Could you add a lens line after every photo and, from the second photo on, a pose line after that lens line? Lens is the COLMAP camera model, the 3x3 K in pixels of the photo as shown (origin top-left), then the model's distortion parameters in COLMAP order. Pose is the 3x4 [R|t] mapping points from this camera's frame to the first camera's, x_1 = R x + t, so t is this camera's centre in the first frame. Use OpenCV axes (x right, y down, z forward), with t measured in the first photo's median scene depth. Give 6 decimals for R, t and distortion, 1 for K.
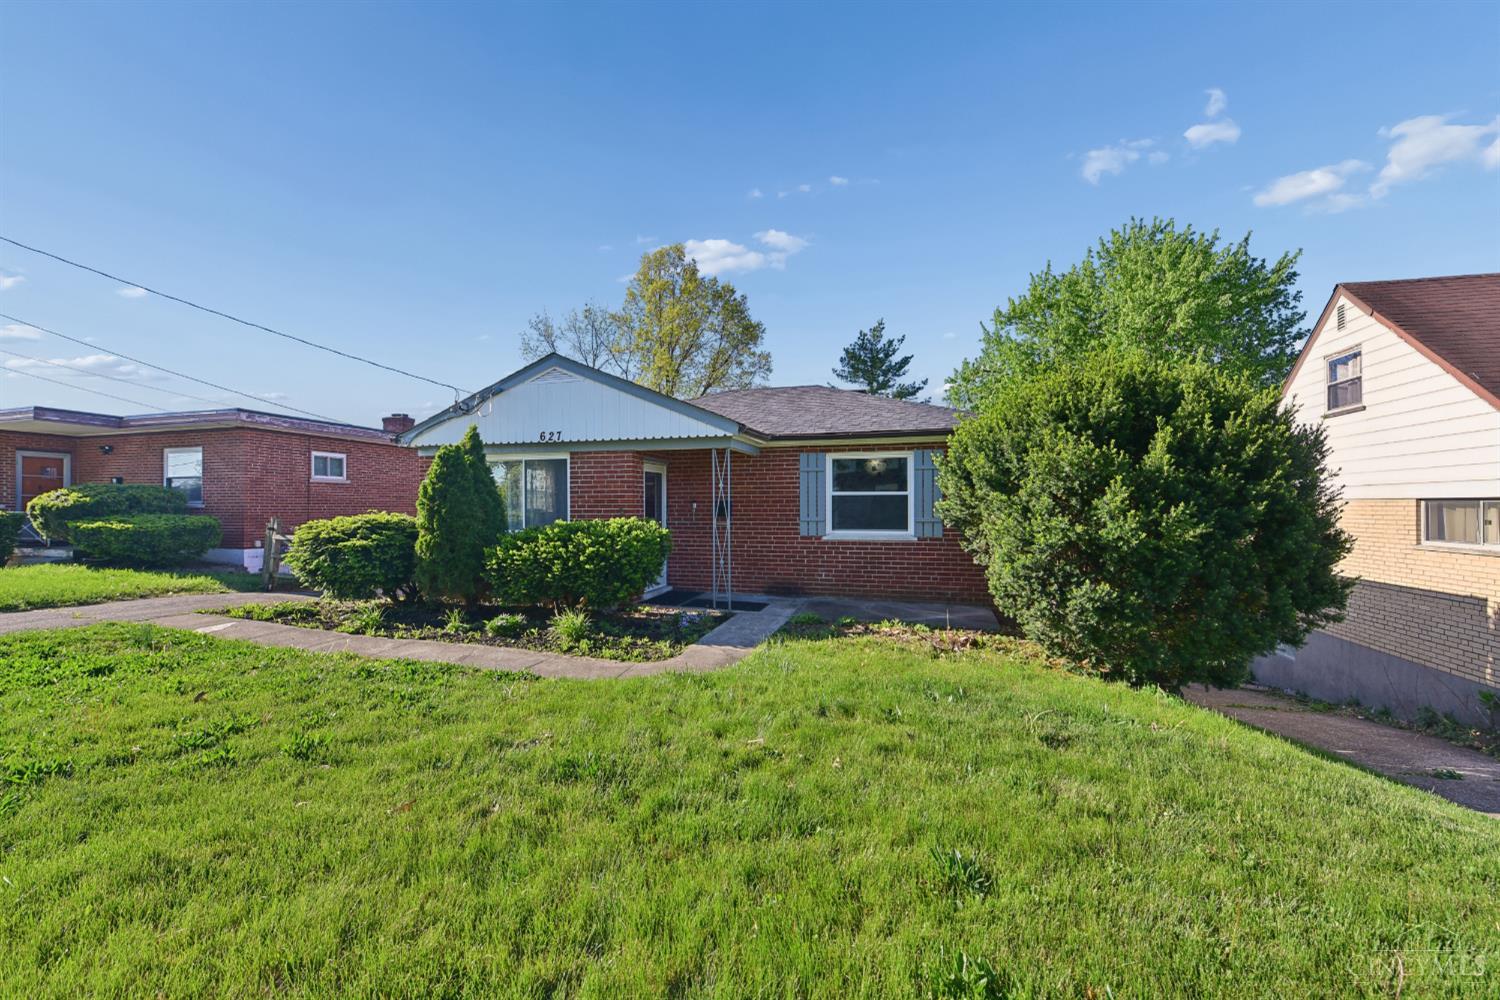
lens RADIAL K [[600.0, 0, 767.2], [0, 600.0, 506.3], [0, 0, 1]] dist [-0.016968, 0.000426]
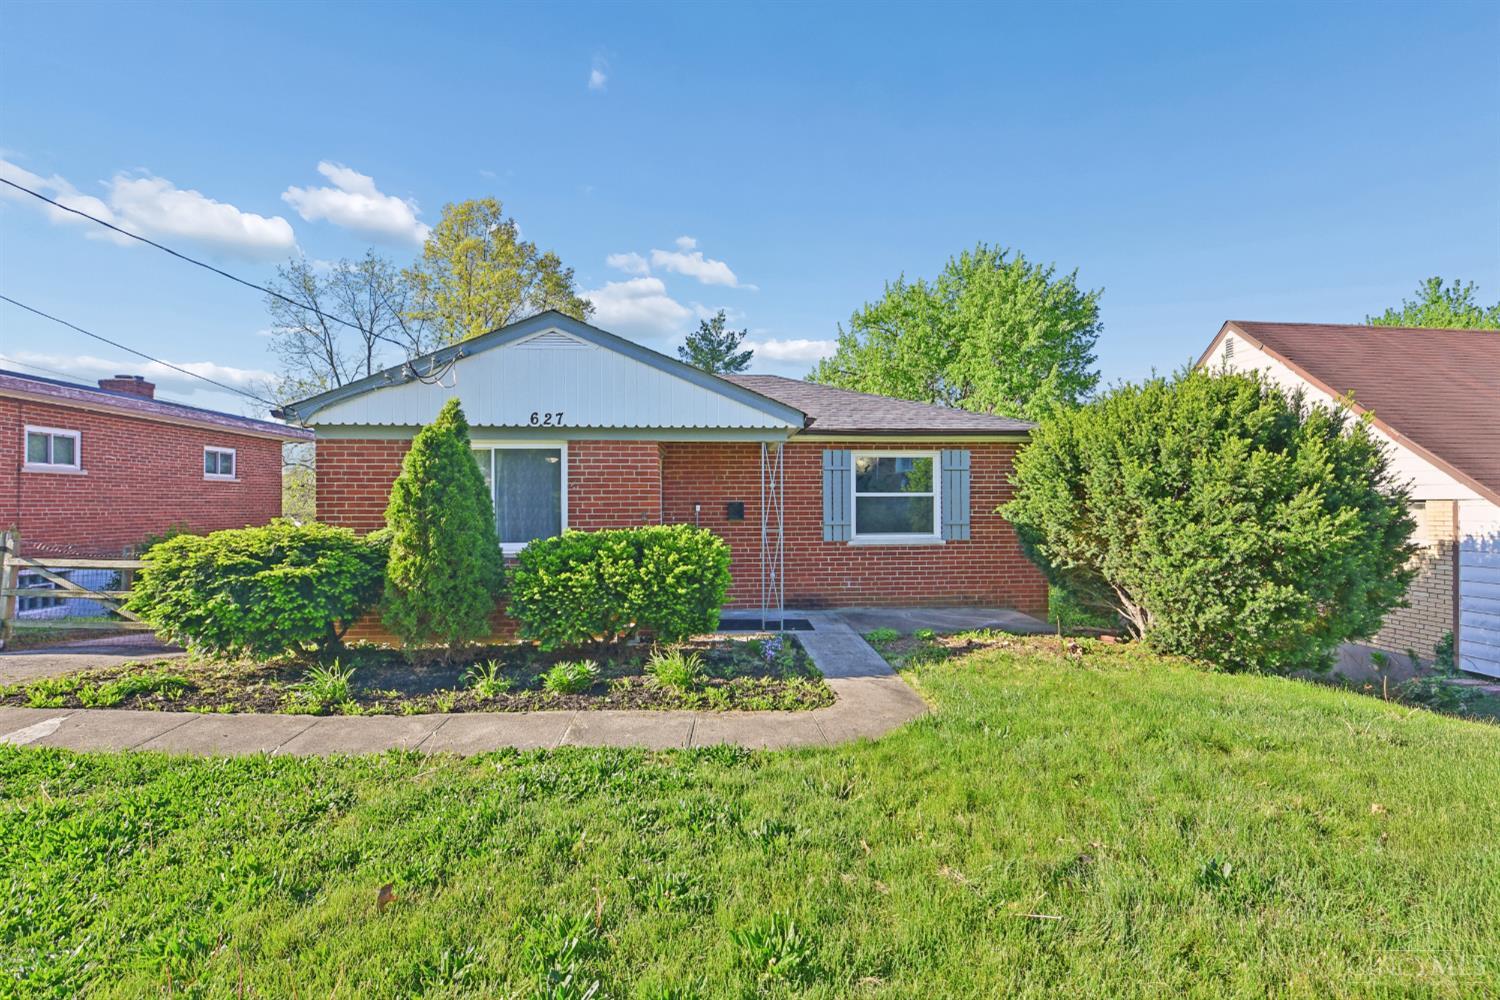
lens RADIAL K [[620.3, 0, 763.1], [0, 620.3, 500.8], [0, 0, 1]] dist [-0.020036, -0.000458]
pose [[0.937978, -0.001299, 0.346693, -0.365812], [0.002442, 0.999993, -0.002859, -0.009657], [-0.346687, 0.003529, 0.937974, 0.165605]]
